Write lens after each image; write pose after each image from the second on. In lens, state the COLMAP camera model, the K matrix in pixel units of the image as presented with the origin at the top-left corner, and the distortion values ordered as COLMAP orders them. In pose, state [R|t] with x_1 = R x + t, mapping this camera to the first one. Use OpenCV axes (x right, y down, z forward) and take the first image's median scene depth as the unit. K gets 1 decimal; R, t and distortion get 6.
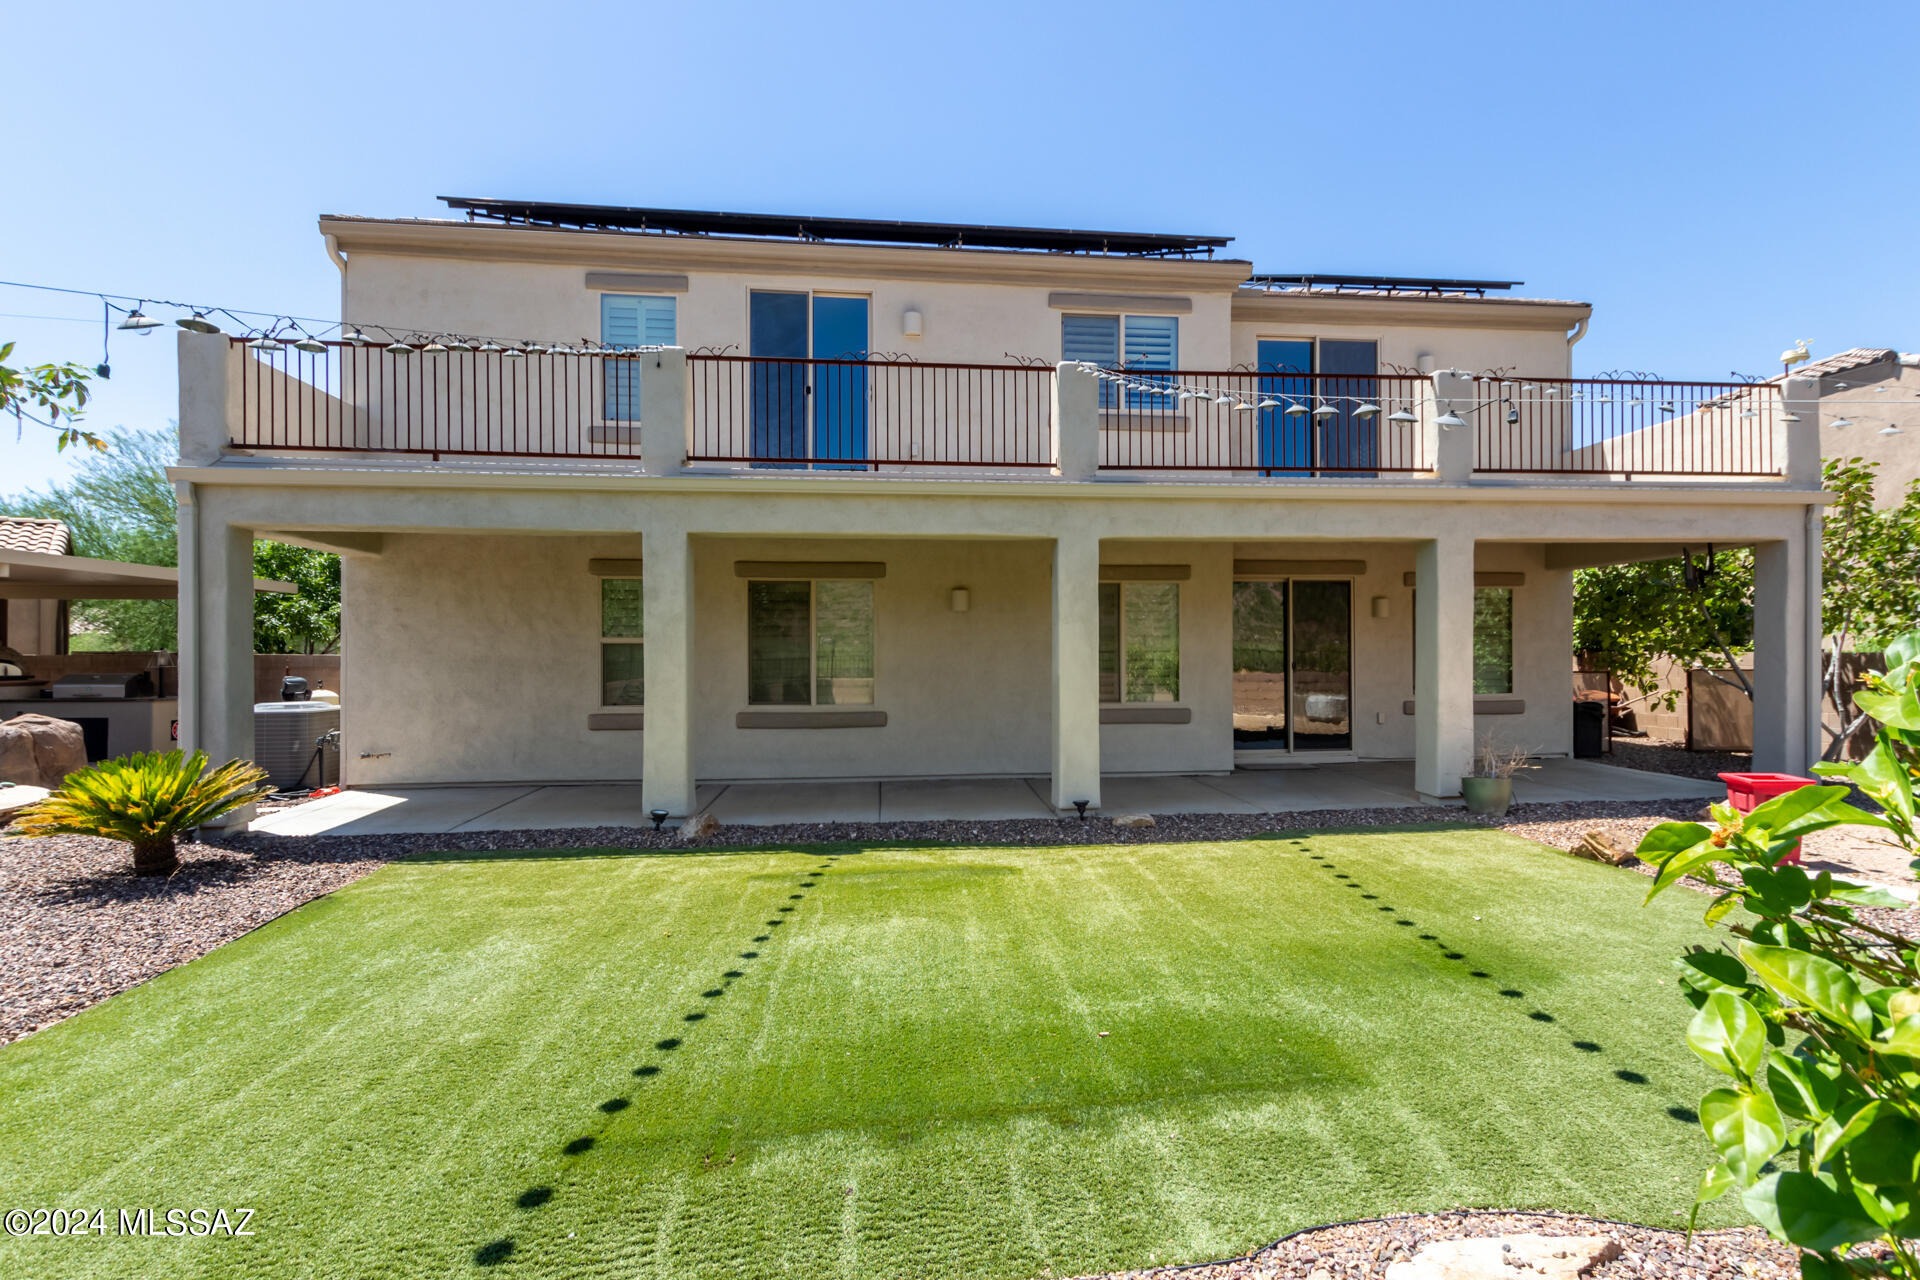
lens RADIAL K [[911.5, 0, 973.4], [0, 911.5, 647.4], [0, 0, 1]] dist [0.023981, -0.001151]
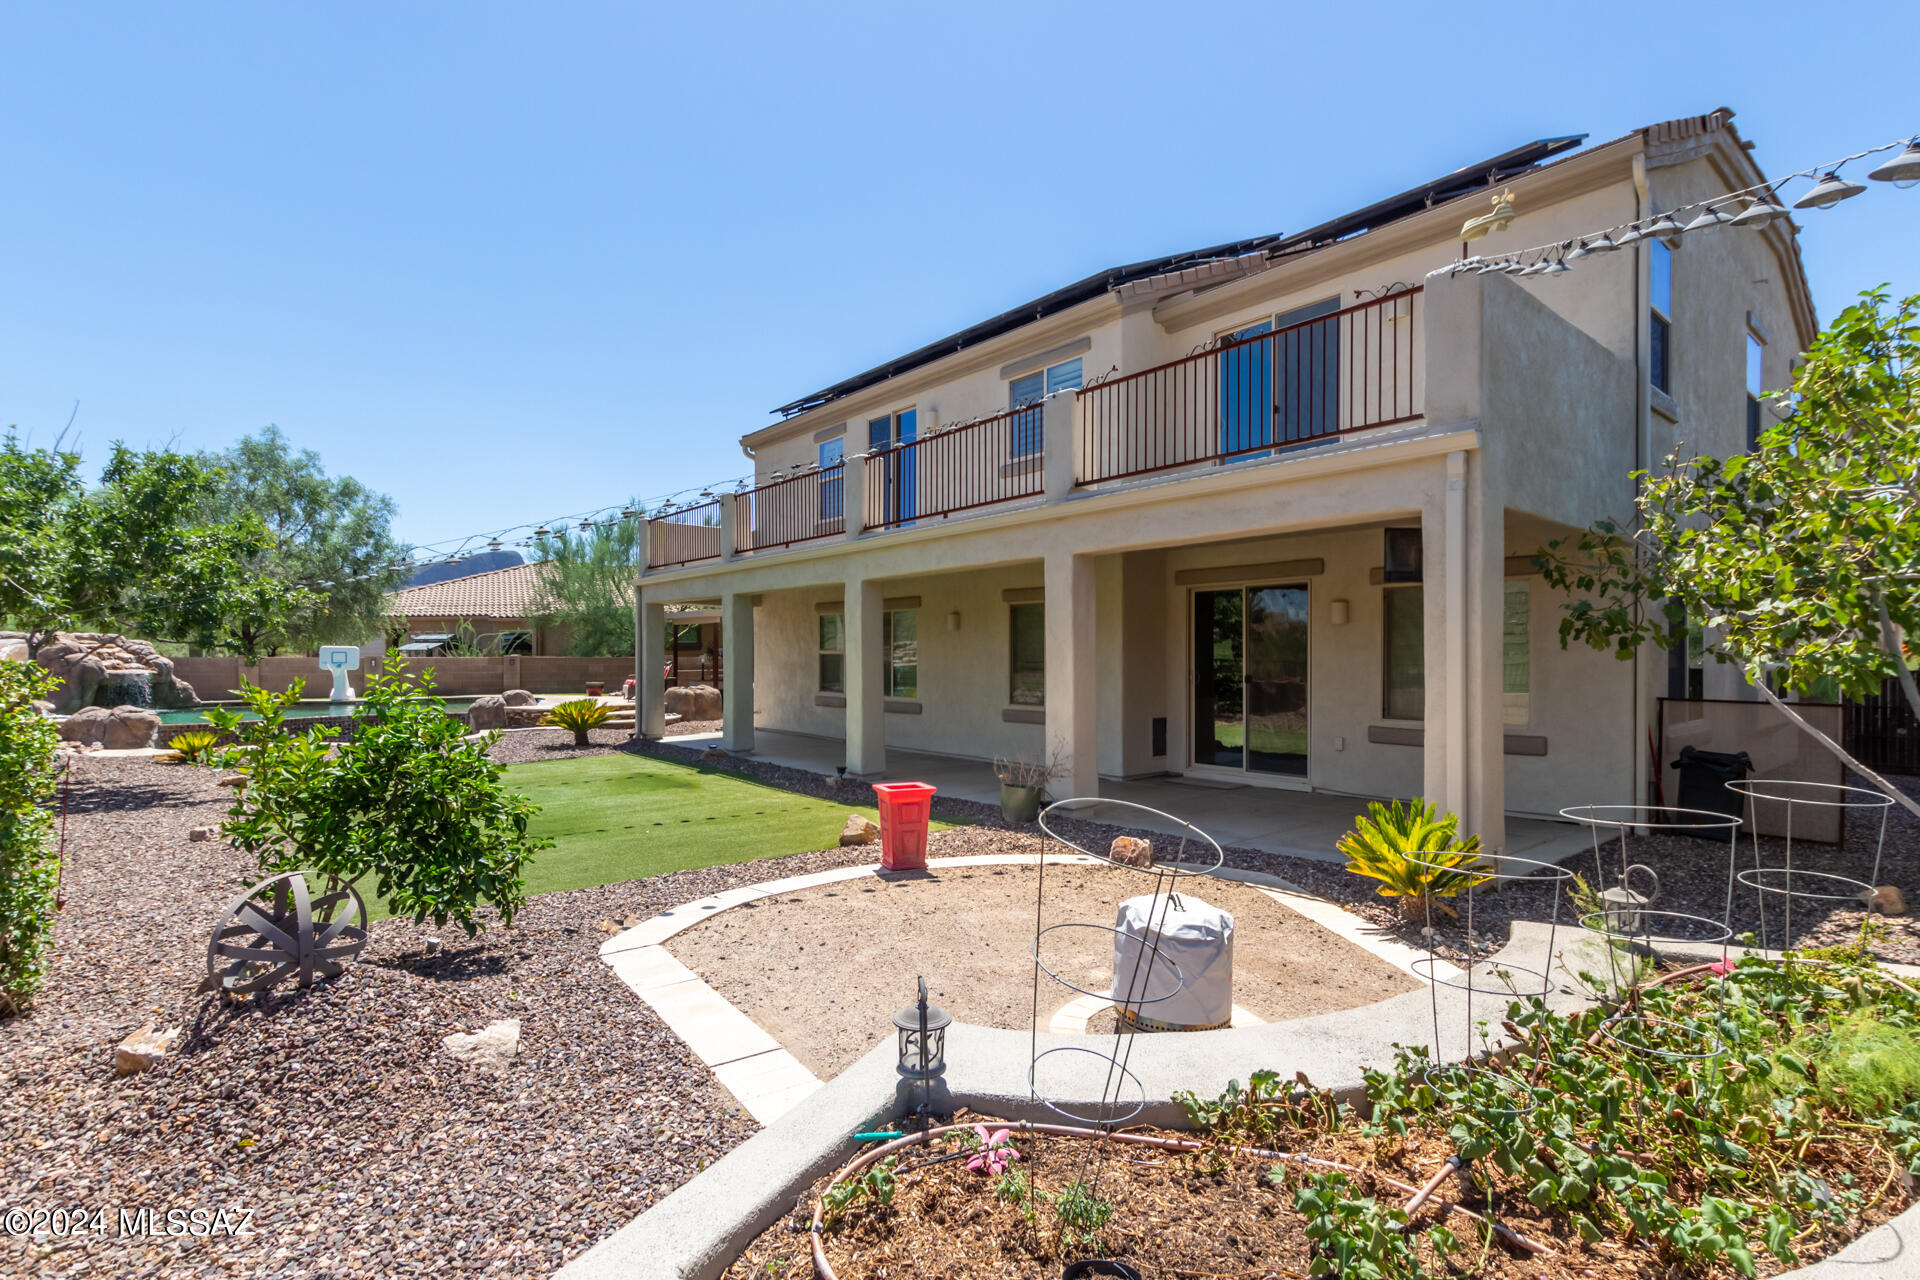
lens RADIAL K [[911.5, 0, 948.5], [0, 911.5, 632.5], [0, 0, 1]] dist [0.023981, -0.001151]
pose [[0.554311, -0.016277, -0.832151, 1.020621], [-0.001686, 0.999785, -0.020678, -0.006971], [0.832308, 0.012865, 0.554164, 0.257340]]
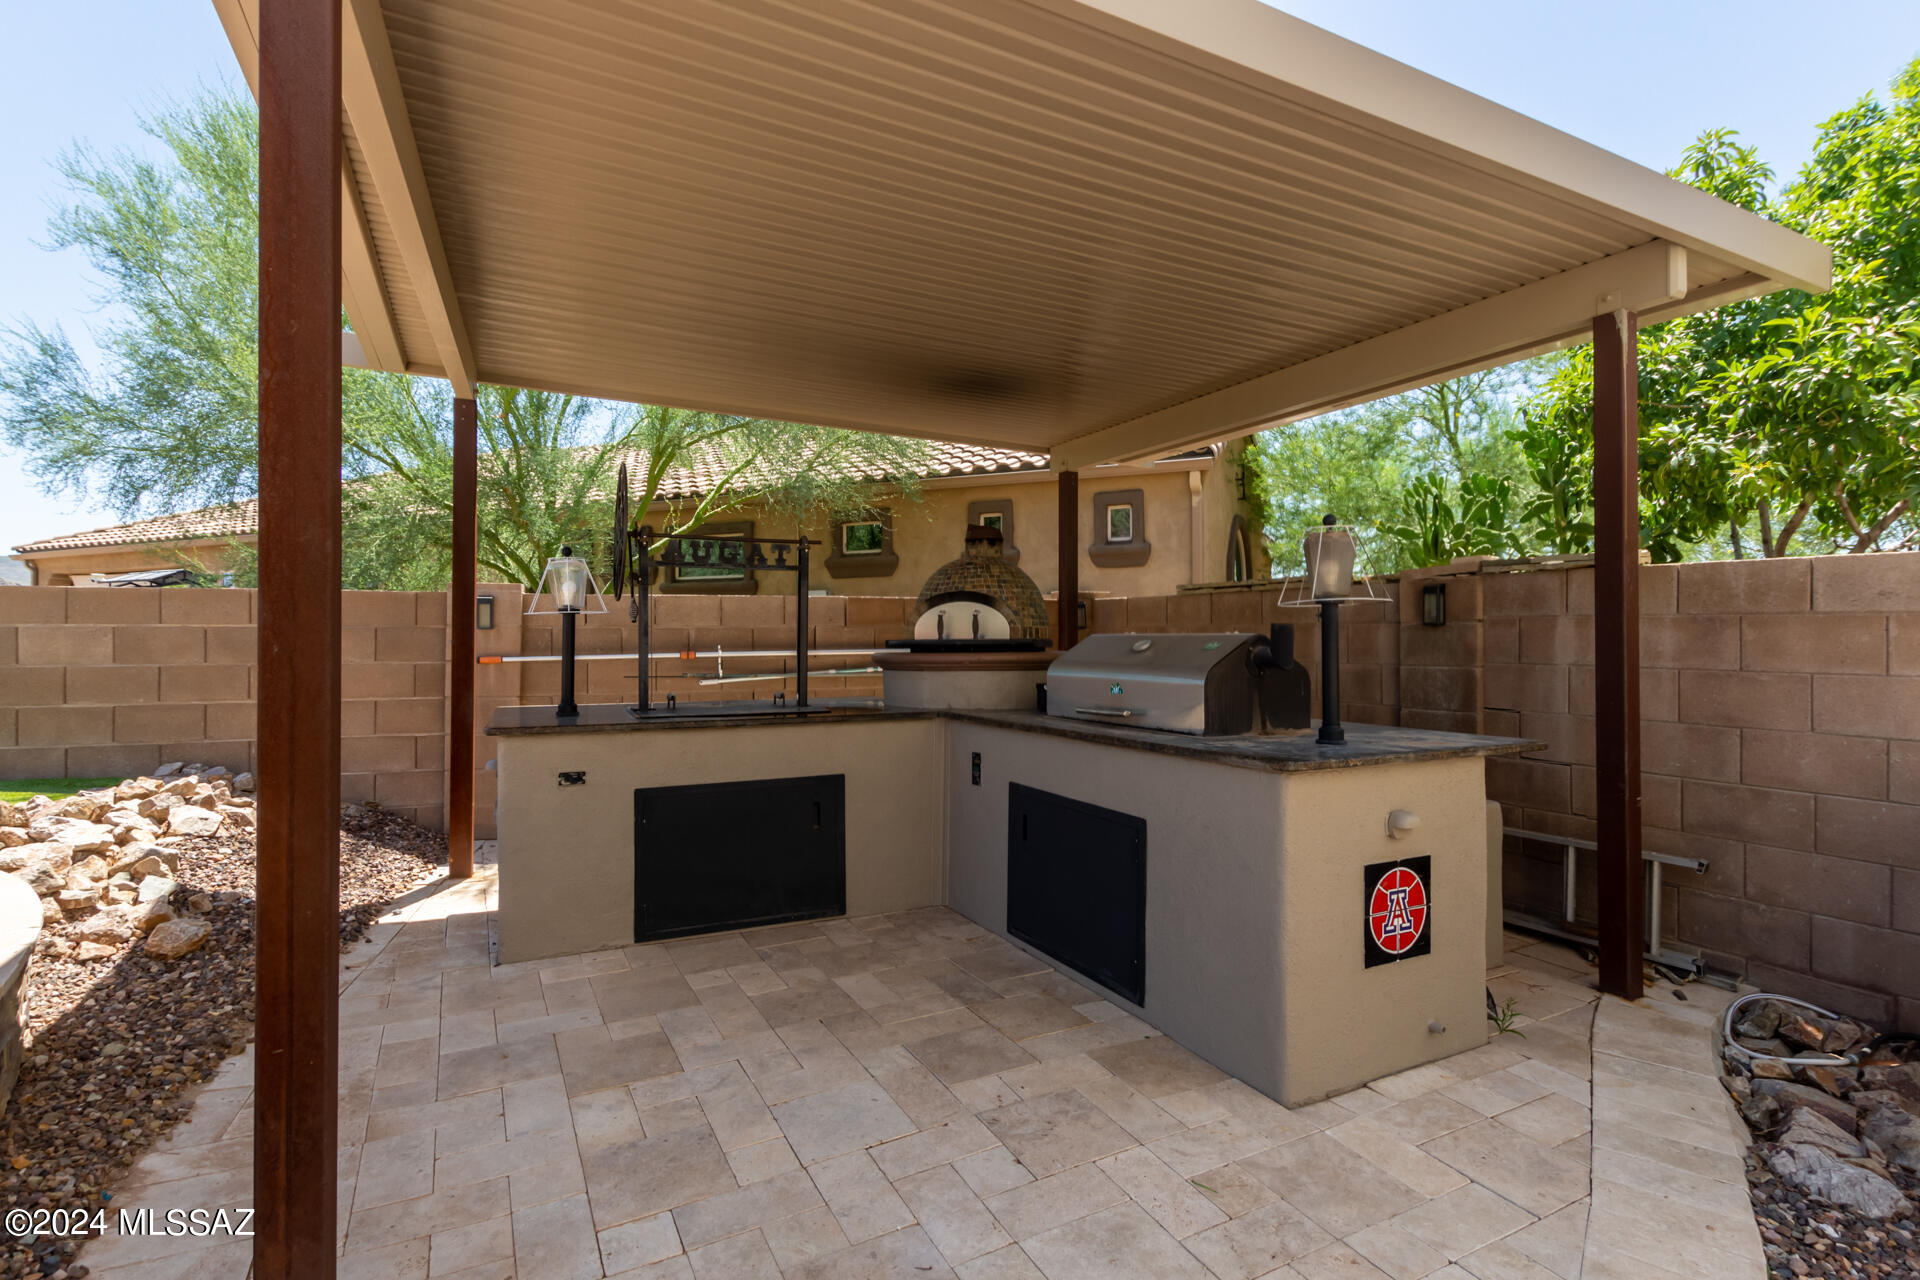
lens RADIAL K [[911.5, 0, 959.2], [0, 911.5, 634.2], [0, 0, 1]] dist [0.023981, -0.001151]
pose [[0.402909, -0.003926, -0.915231, -0.869793], [0.005266, 0.999984, -0.001971, 0.034705], [0.915225, -0.004025, 0.402924, 1.015370]]
